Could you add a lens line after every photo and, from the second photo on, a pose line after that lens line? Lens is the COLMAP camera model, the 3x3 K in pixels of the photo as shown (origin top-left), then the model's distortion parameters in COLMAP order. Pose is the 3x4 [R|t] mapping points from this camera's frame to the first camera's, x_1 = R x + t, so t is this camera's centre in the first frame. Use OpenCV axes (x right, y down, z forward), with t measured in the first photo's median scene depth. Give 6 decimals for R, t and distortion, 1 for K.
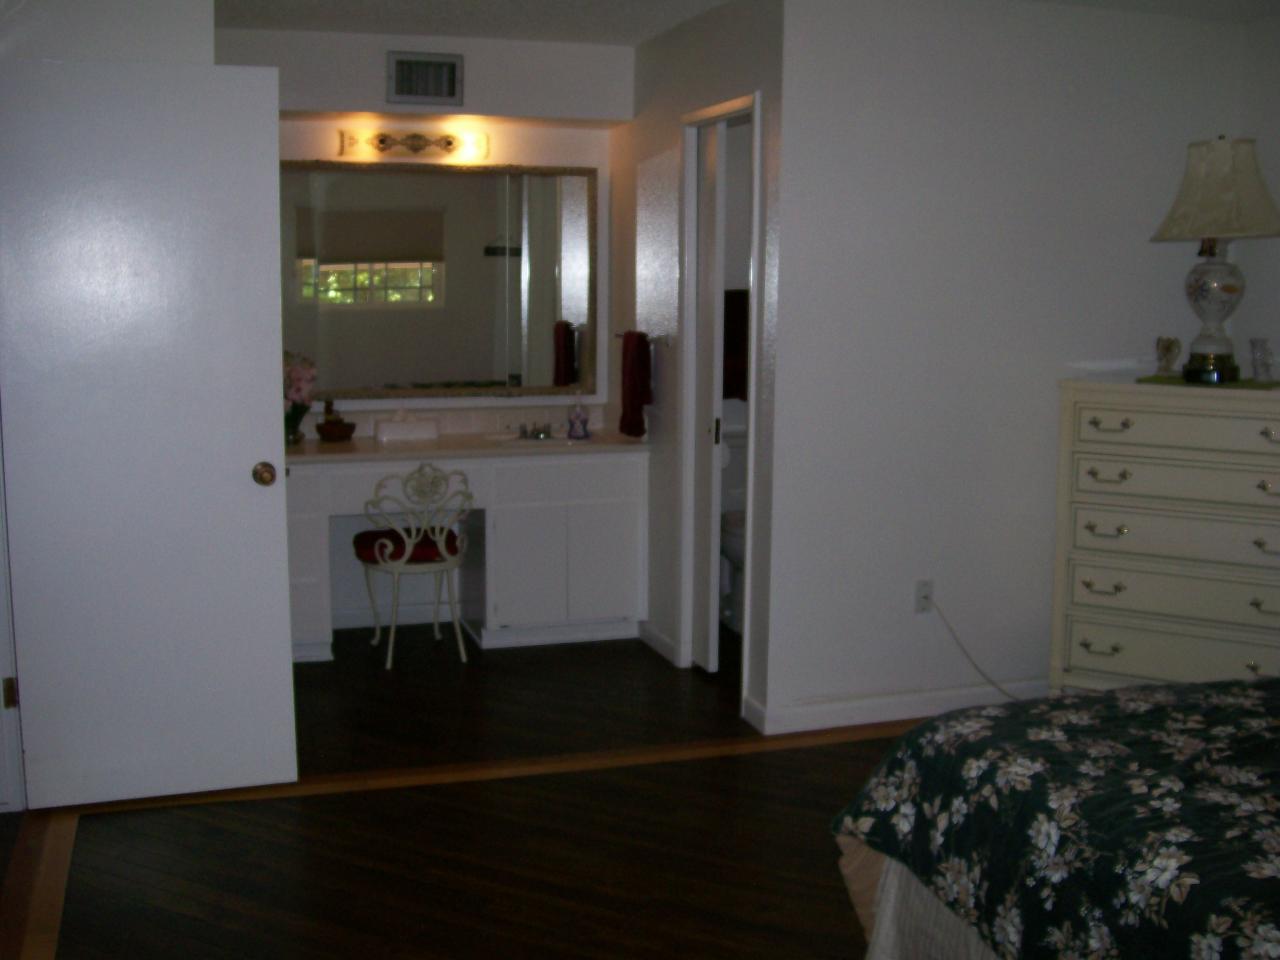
lens RADIAL K [[1346.9, 0, 640.0], [0, 1346.9, 480.0], [0, 0, 1]] dist [-0.017102, -0.021385]
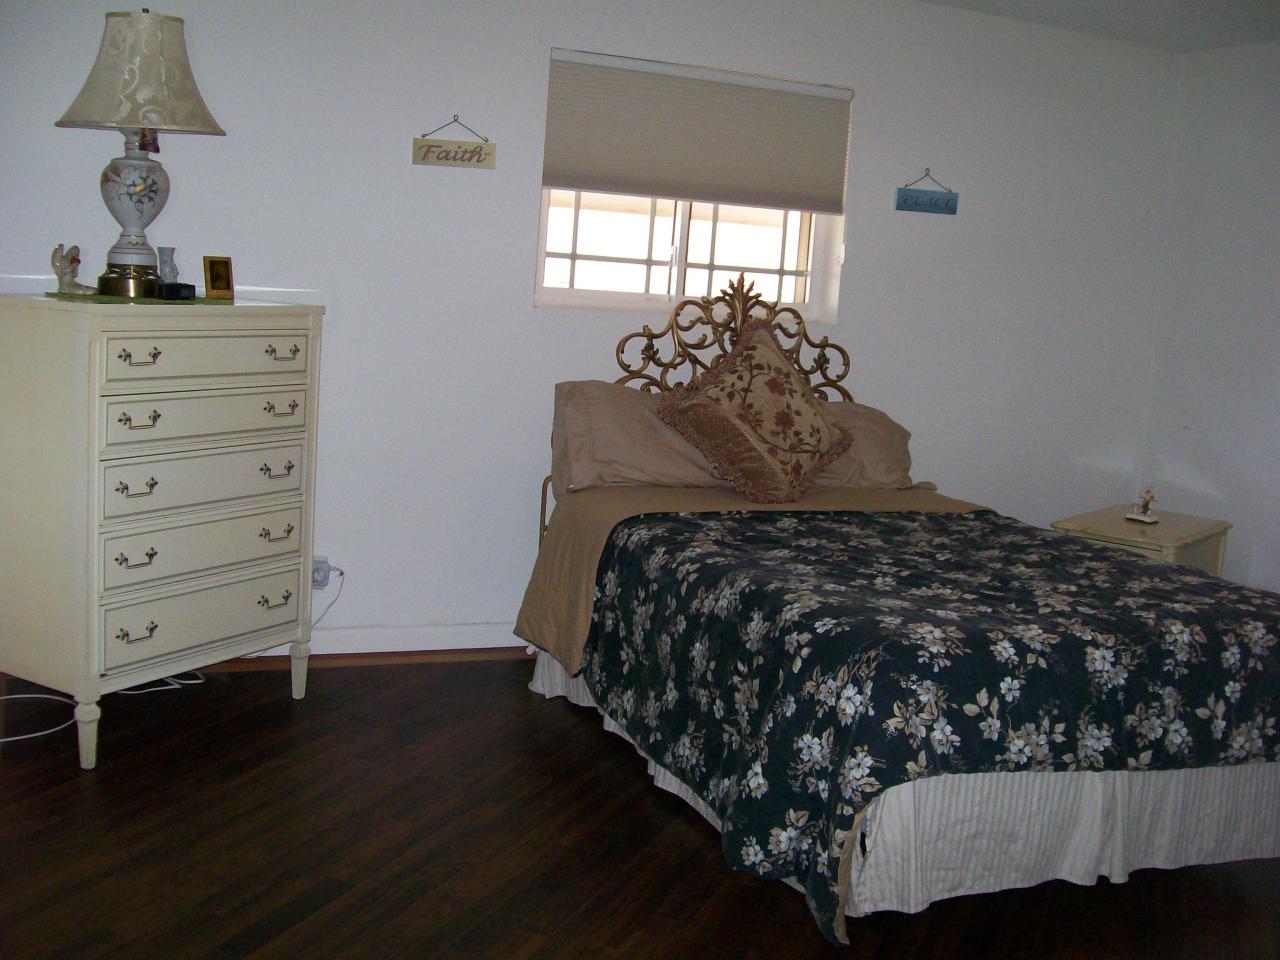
lens RADIAL K [[1346.9, 0, 640.0], [0, 1346.9, 480.0], [0, 0, 1]] dist [-0.017102, -0.021385]
pose [[-0.069196, -0.169394, 0.983116, -0.472536], [0.073144, 0.981964, 0.174344, -0.087273], [-0.994918, 0.083973, -0.055557, 0.759164]]
